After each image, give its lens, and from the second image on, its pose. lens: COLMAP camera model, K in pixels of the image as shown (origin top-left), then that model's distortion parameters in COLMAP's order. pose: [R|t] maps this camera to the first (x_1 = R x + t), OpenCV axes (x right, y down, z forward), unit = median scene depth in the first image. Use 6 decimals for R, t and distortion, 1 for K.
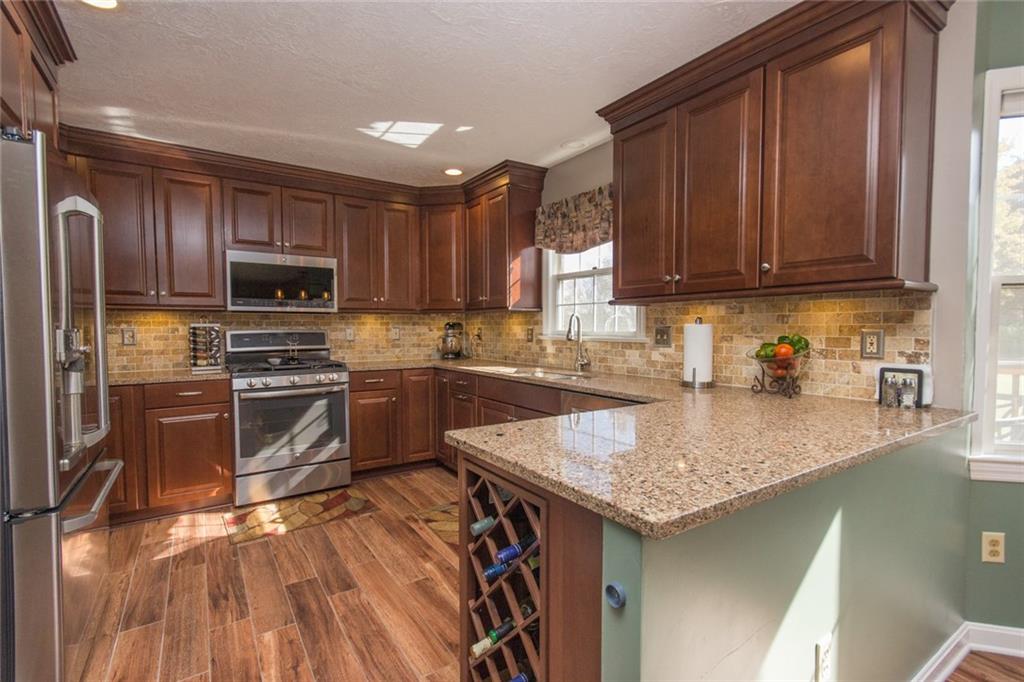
lens RADIAL K [[486.3, 0, 519.5], [0, 486.3, 344.0], [0, 0, 1]] dist [0.017361, 0.001119]
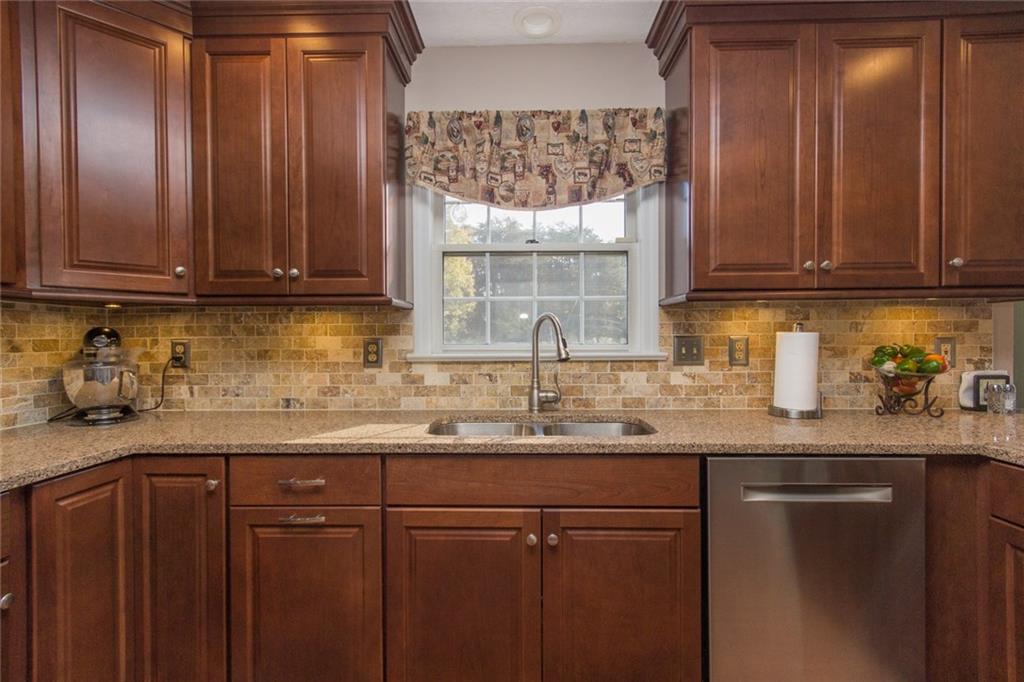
lens RADIAL K [[486.3, 0, 510.1], [0, 486.3, 339.7], [0, 0, 1]] dist [0.017361, 0.001119]
pose [[0.582609, -0.010249, 0.812688, -0.465474], [0.033630, 0.999368, -0.011506, -0.033744], [-0.812057, 0.034035, 0.582585, 0.861228]]
